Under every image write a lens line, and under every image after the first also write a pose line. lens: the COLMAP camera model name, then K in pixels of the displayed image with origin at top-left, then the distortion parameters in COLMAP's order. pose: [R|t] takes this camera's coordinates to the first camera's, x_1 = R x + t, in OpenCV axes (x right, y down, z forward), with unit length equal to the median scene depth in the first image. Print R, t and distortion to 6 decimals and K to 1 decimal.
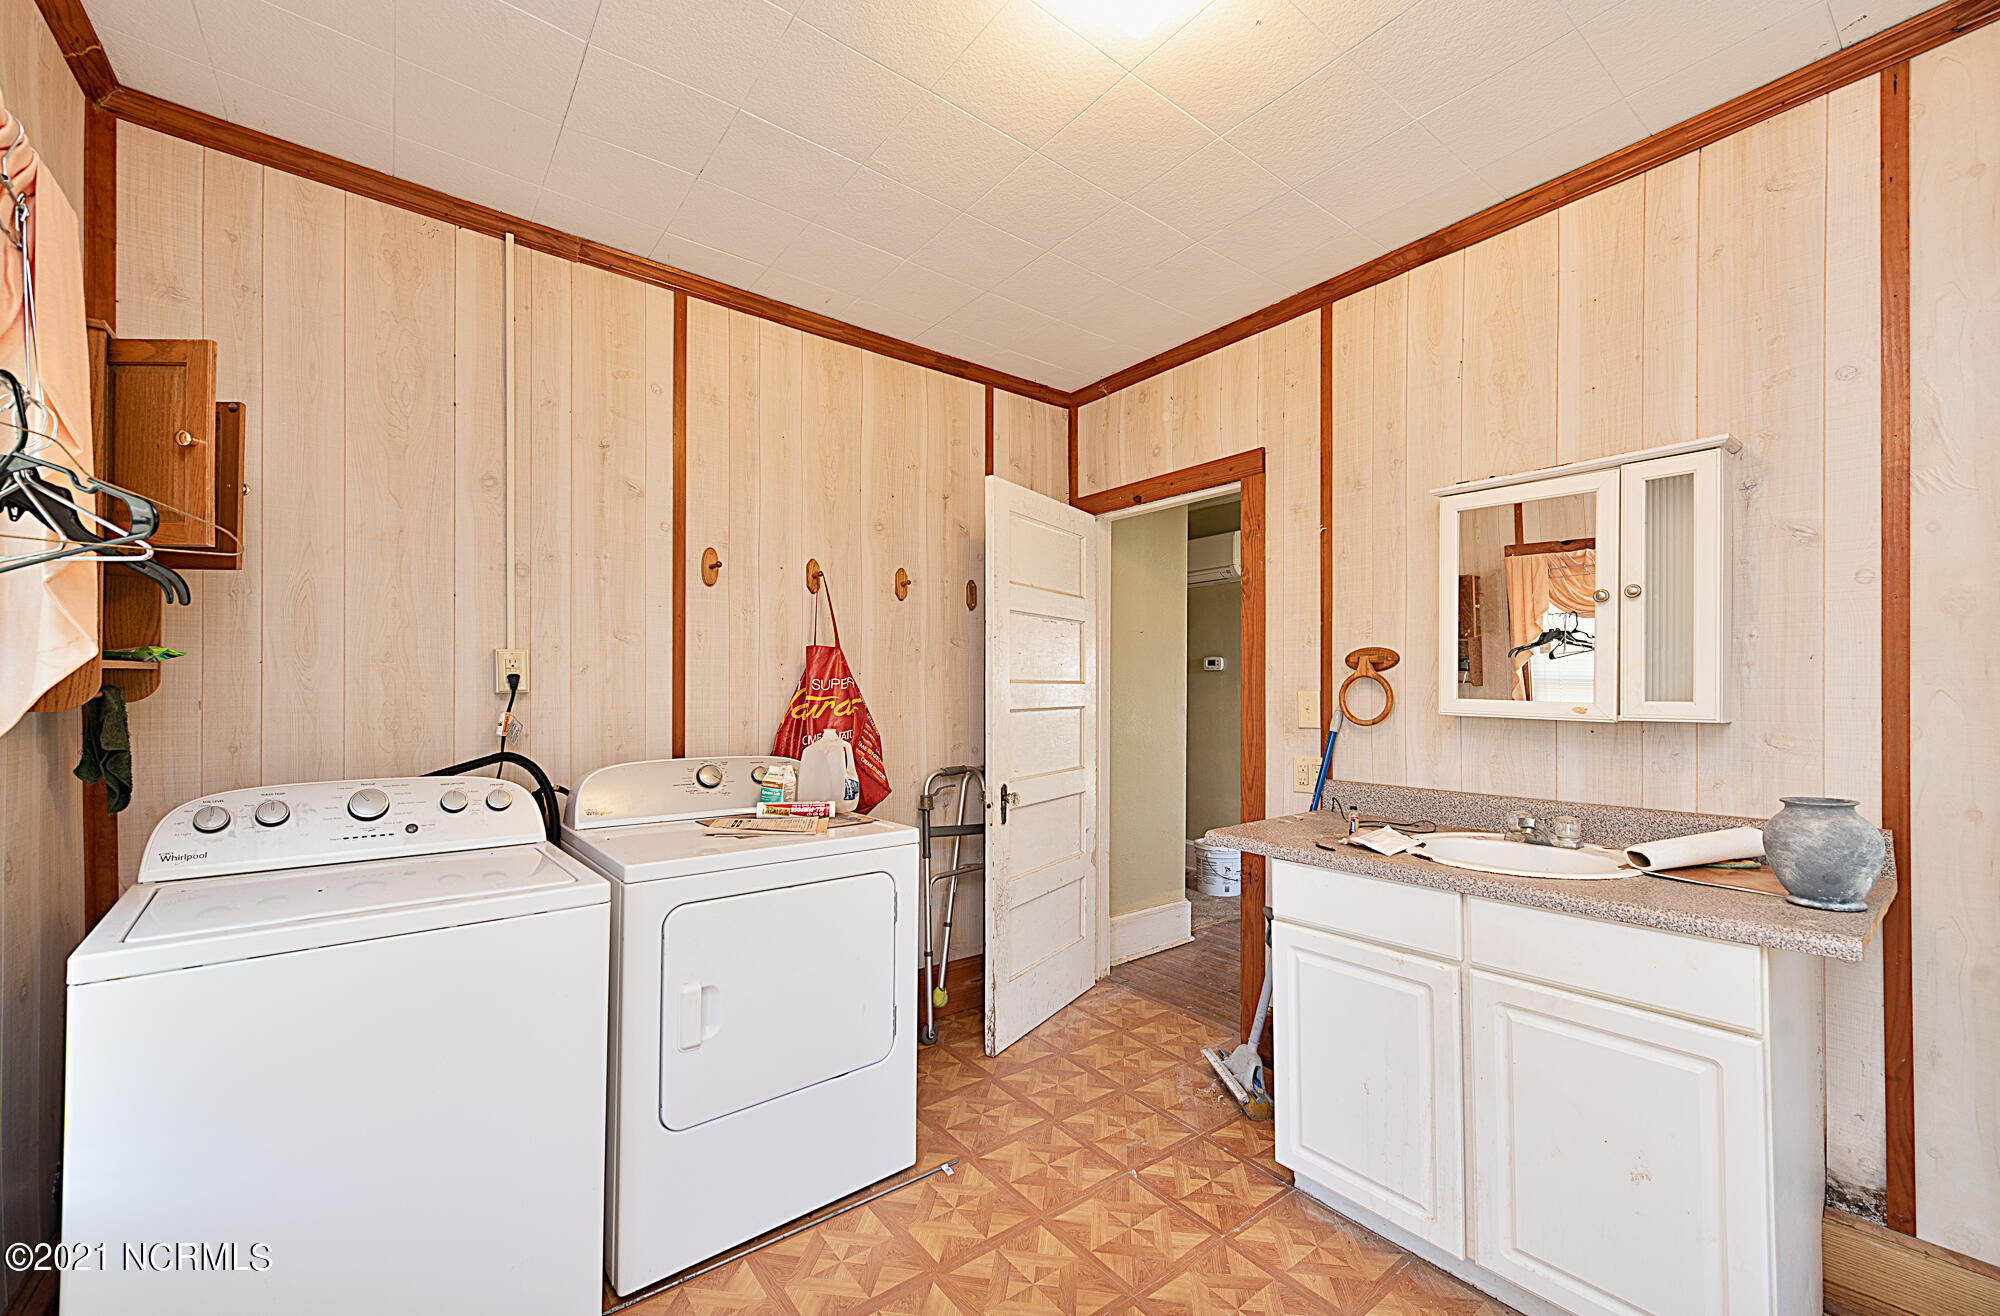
lens RADIAL K [[774.5, 0, 1003.5], [0, 774.5, 689.4], [0, 0, 1]] dist [-0.000370, -0.000153]
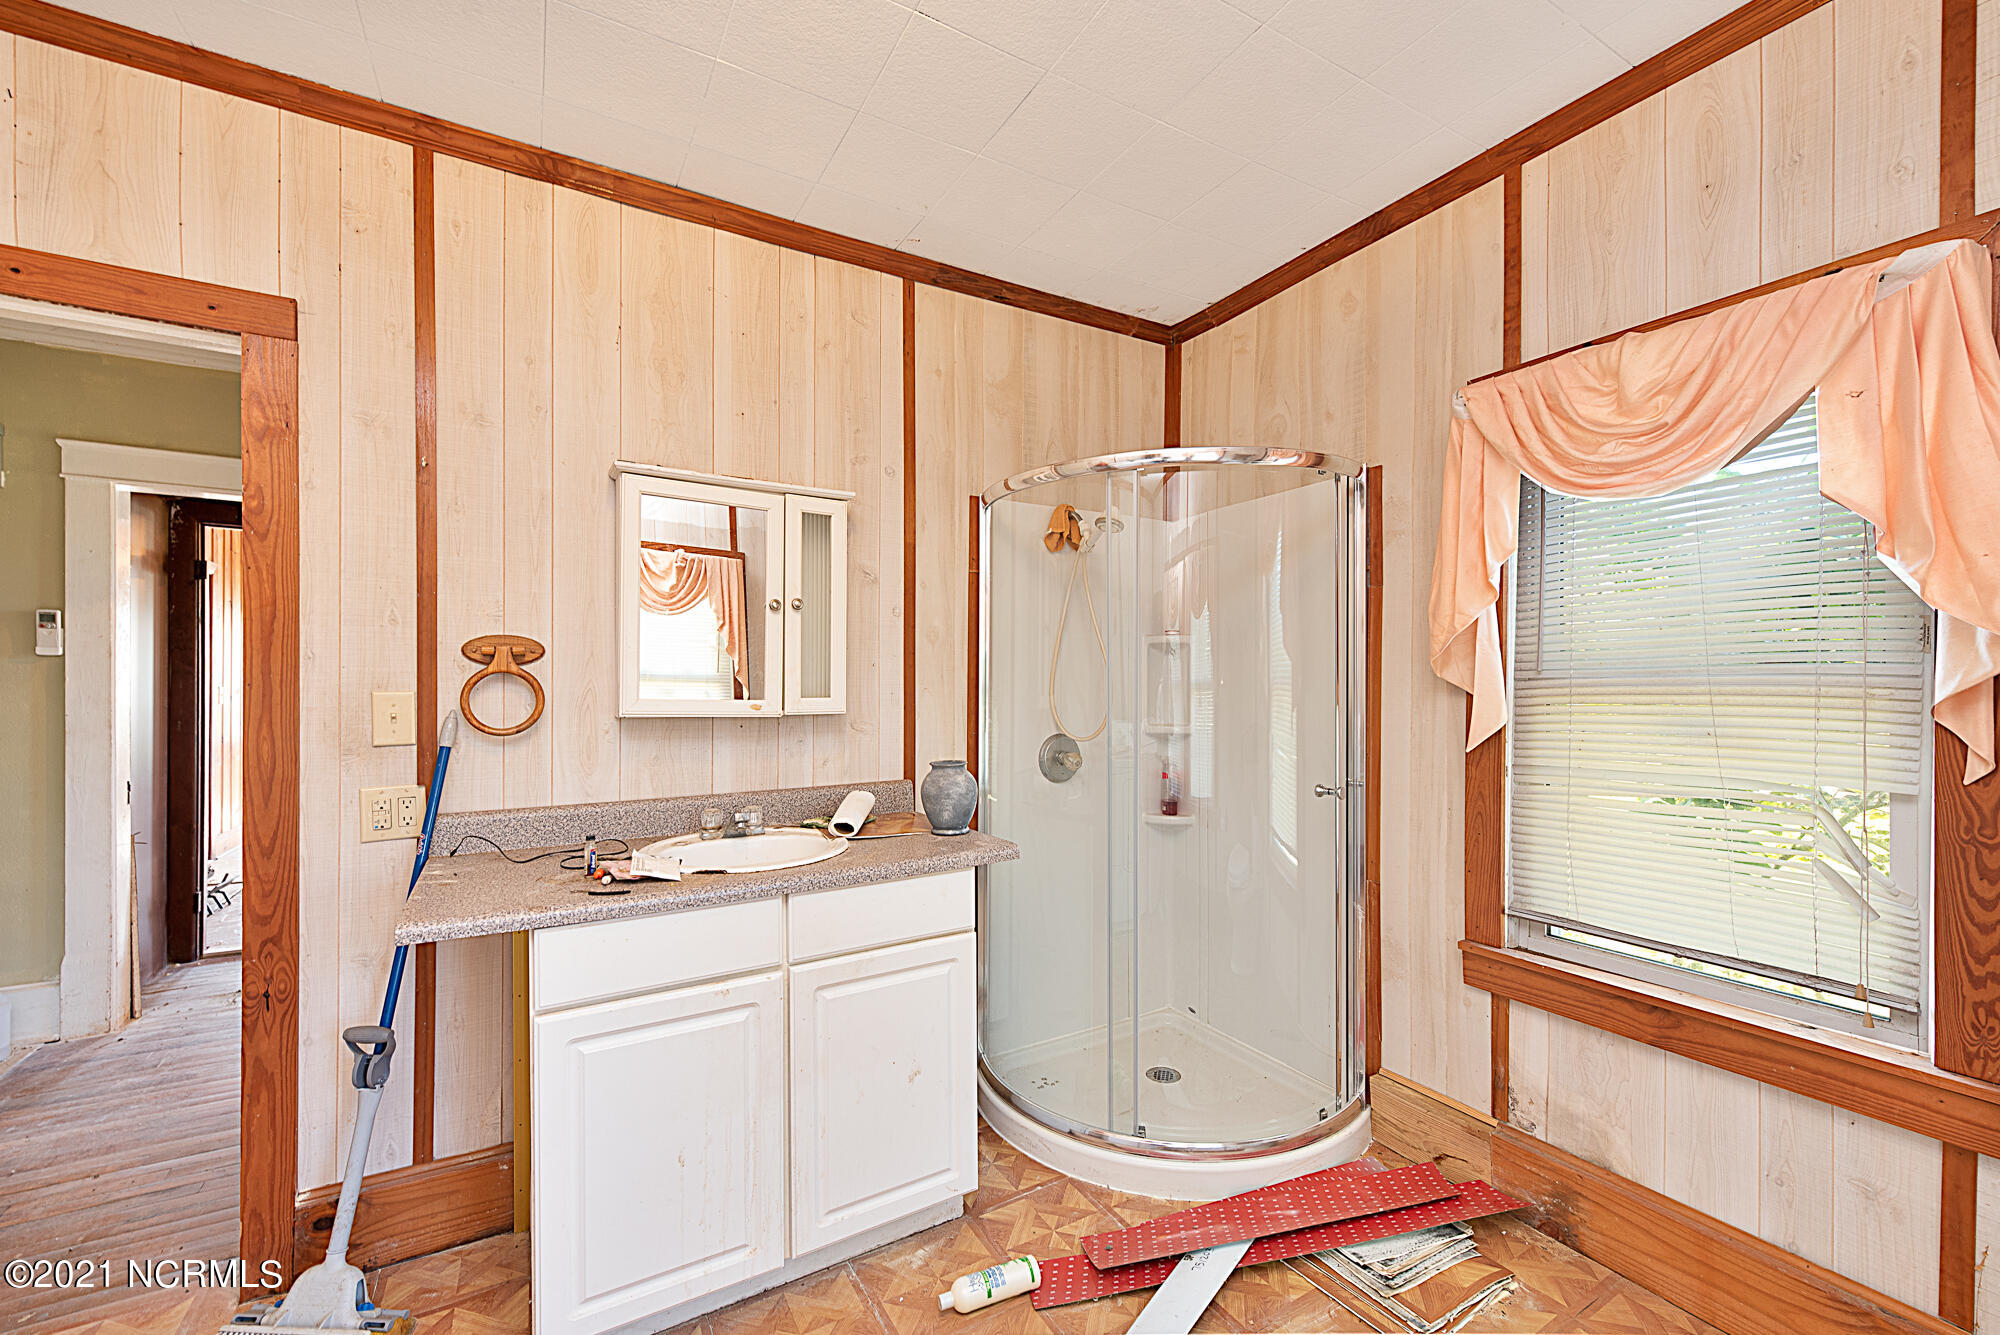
lens RADIAL K [[801.4, 0, 1004.3], [0, 801.4, 687.1], [0, 0, 1]] dist [0.002328, -0.000003]
pose [[0.129549, -0.002949, 0.991569, -0.326456], [0.000646, 0.999996, 0.002890, -0.004357], [-0.991573, 0.000266, 0.129550, 0.496717]]
